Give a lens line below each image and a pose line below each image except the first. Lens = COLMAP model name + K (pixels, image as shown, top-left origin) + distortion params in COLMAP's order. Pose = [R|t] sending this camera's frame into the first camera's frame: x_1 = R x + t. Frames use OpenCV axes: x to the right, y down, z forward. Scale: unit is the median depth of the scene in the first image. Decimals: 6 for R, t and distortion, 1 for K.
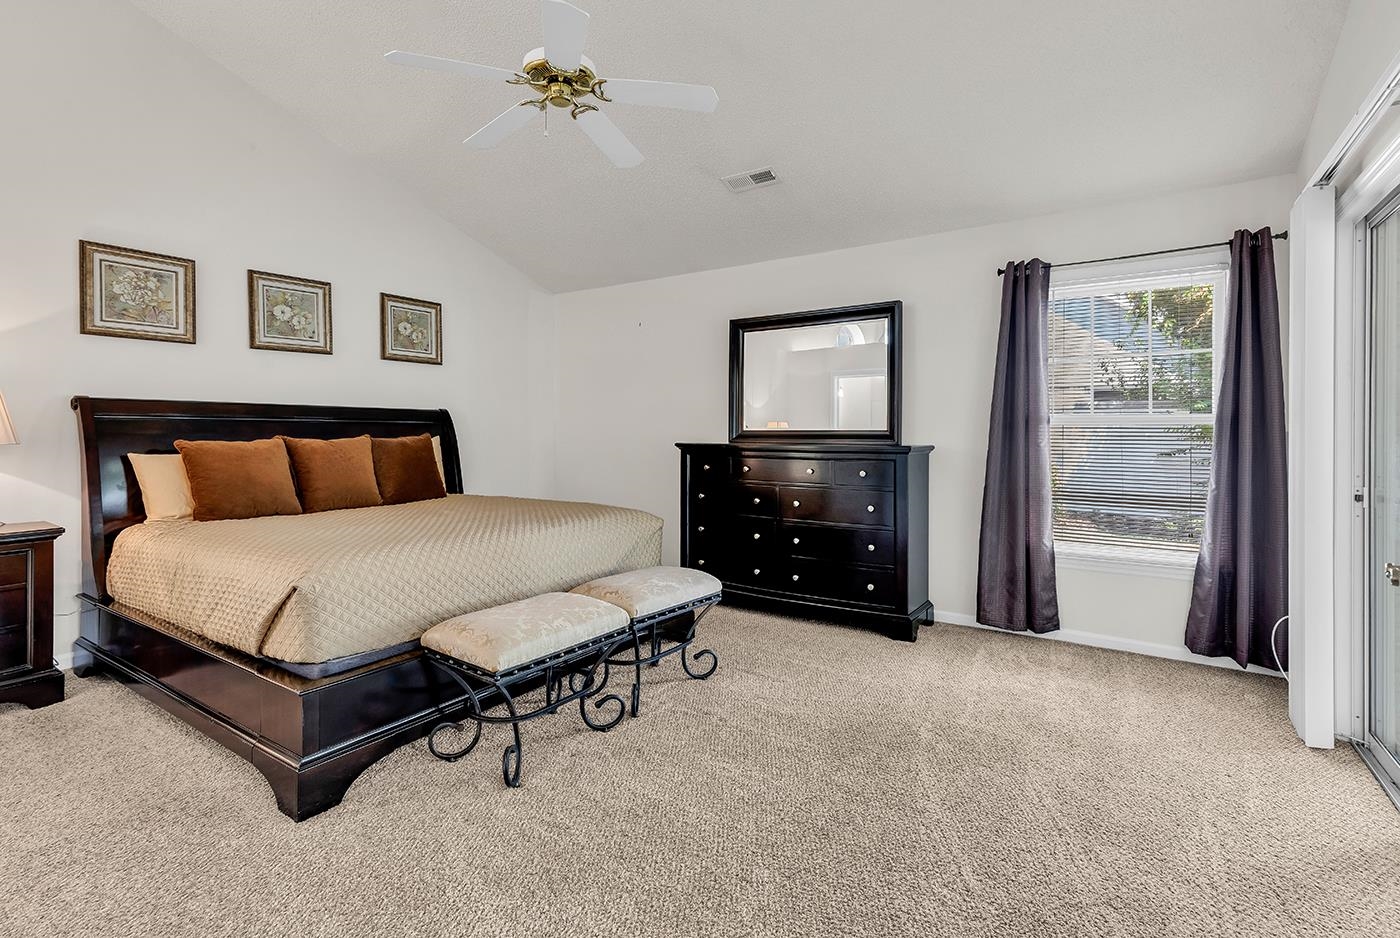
lens RADIAL K [[626.5, 0, 693.2], [0, 626.5, 441.1], [0, 0, 1]] dist [0.001901, 0.000119]
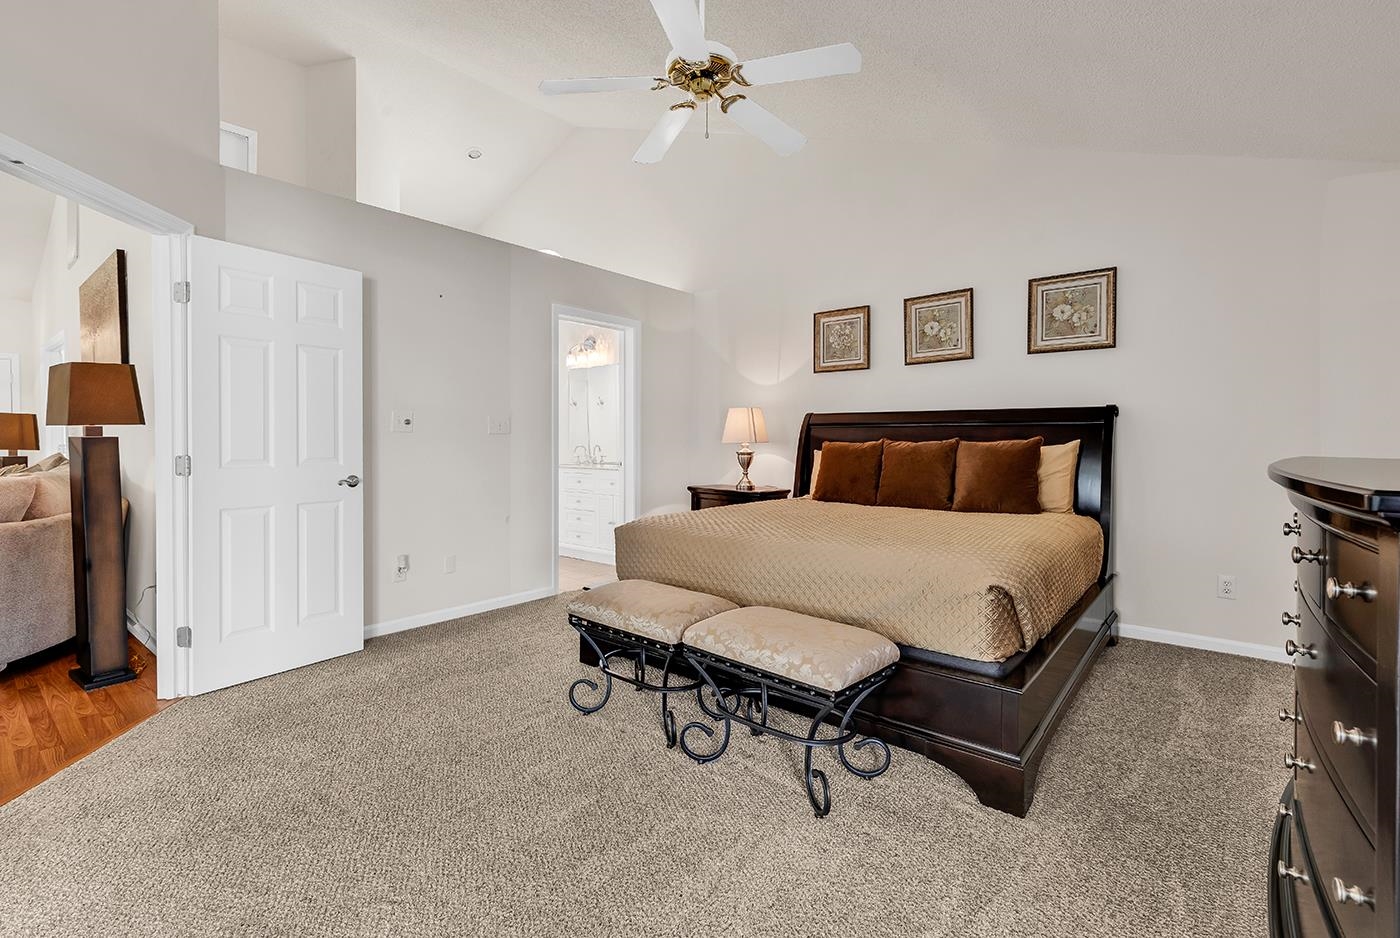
lens RADIAL K [[657.2, 0, 721.8], [0, 657.2, 436.6], [0, 0, 1]] dist [0.003238, -0.000101]
pose [[-0.074914, 0.004179, -0.997181, 0.536385], [-0.006750, 0.999966, 0.004698, -0.014488], [0.997167, 0.007083, -0.074883, 0.705158]]
